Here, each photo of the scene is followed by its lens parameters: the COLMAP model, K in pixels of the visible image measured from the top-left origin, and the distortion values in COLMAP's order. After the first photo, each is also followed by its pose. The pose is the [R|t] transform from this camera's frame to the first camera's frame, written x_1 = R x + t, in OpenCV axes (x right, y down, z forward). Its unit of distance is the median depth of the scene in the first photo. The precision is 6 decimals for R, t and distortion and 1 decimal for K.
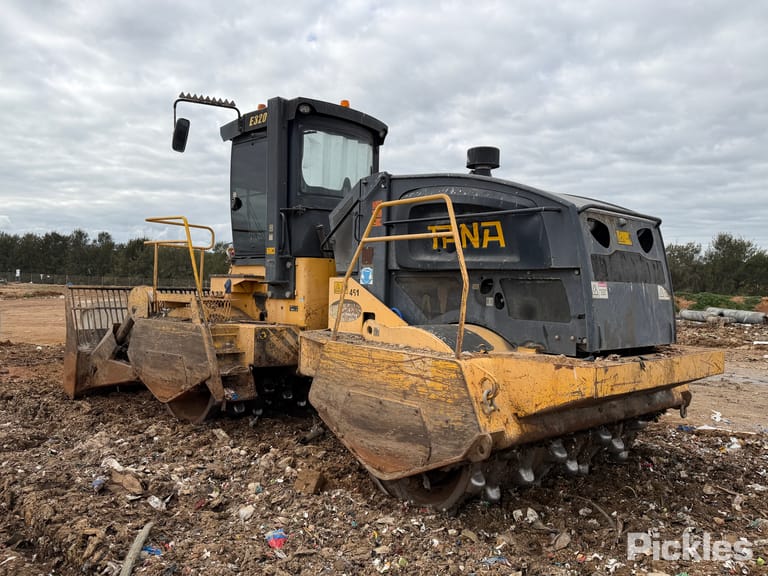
lens RADIAL K [[616.3, 0, 383.8], [0, 616.3, 290.8], [0, 0, 1]] dist [0.037840, -0.003739]
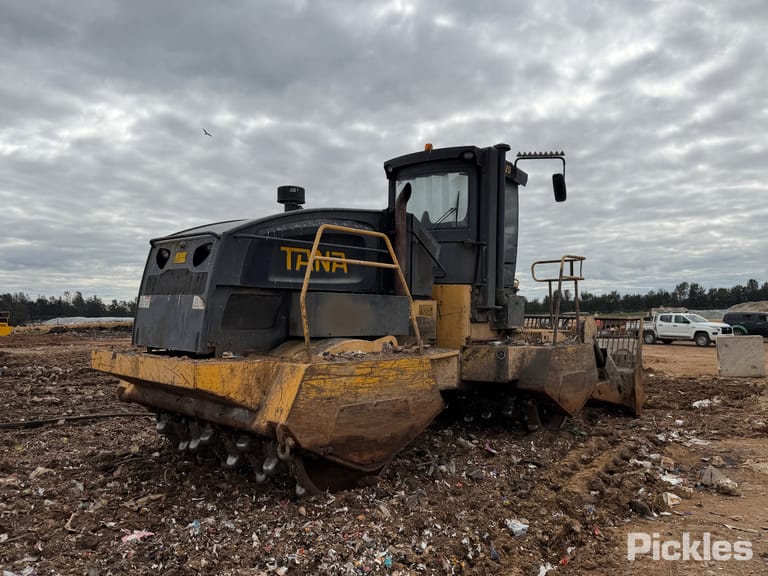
lens RADIAL K [[602.3, 0, 384.9], [0, 602.3, 285.2], [0, 0, 1]] dist [0.005331, -0.003189]
pose [[0.100479, -0.063118, -0.992935, 1.261077], [-0.018026, 0.997706, -0.065245, 0.029219], [0.994776, 0.024454, 0.099110, 1.020289]]
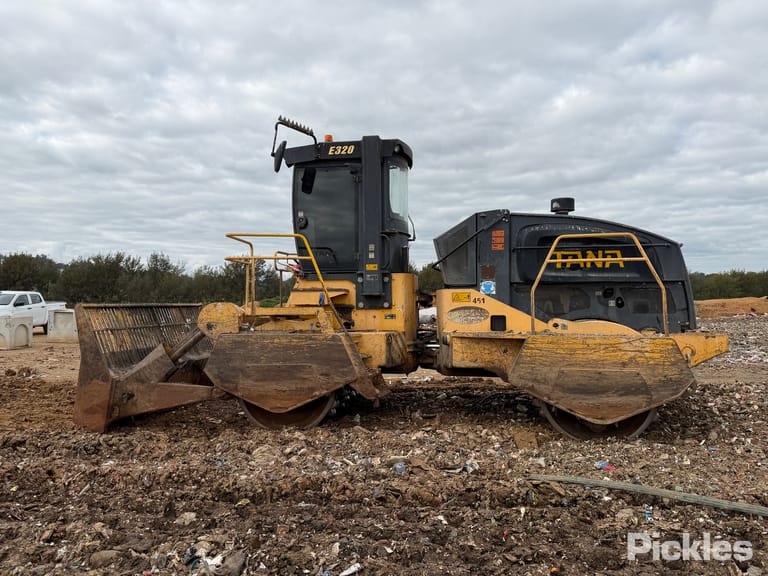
lens RADIAL K [[598.0, 0, 385.2], [0, 598.0, 291.4], [0, 0, 1]] dist [0.112828, -0.215771]
pose [[0.817501, -0.015942, 0.575707, -0.961603], [0.027064, 0.999576, -0.010751, -0.008443], [-0.575291, 0.024370, 0.817586, 0.086865]]
